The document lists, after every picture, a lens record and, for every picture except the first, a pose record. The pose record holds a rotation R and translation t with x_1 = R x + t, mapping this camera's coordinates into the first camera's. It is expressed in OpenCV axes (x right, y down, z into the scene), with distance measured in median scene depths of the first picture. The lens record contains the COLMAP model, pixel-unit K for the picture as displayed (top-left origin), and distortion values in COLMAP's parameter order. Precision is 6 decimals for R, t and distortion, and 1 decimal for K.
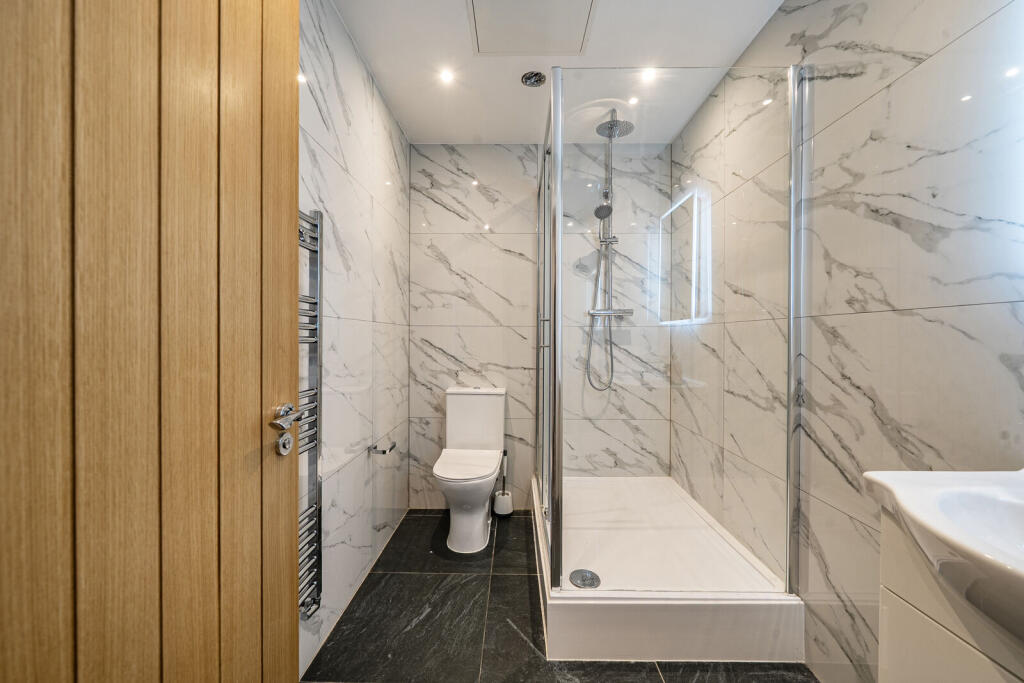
lens RADIAL K [[379.3, 0, 514.7], [0, 379.3, 338.3], [0, 0, 1]] dist [-0.002172, -0.000494]
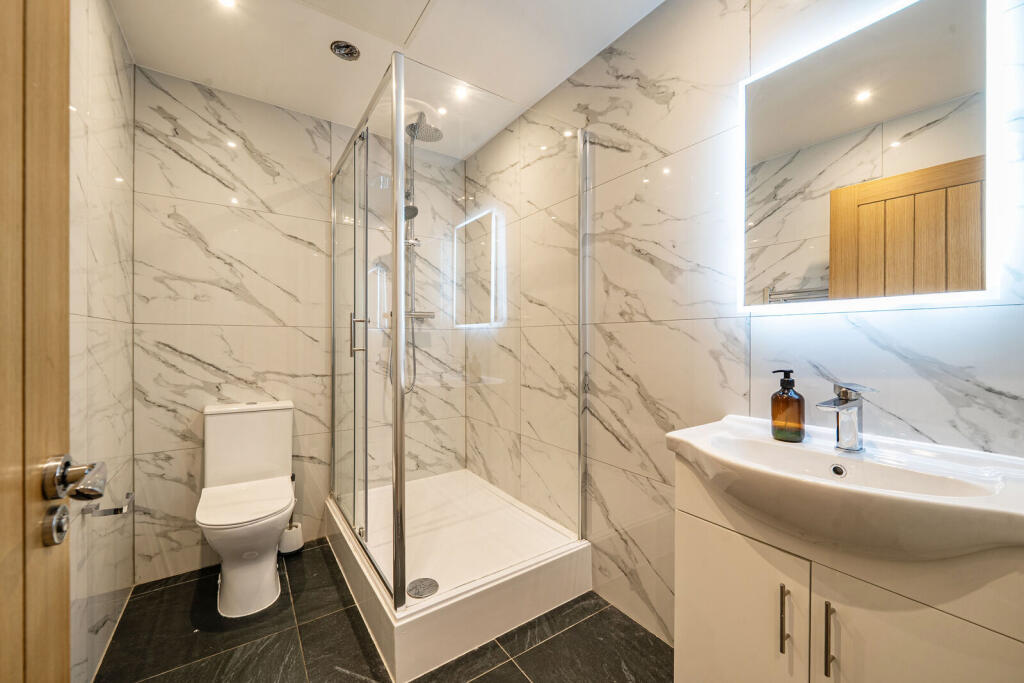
lens RADIAL K [[379.3, 0, 514.7], [0, 379.3, 338.3], [0, 0, 1]] dist [-0.002172, -0.000494]
pose [[0.829242, -0.000023, 0.558890, -0.097456], [0.002811, 0.999988, -0.004129, -0.001145], [-0.558883, 0.004995, 0.829232, 0.033532]]
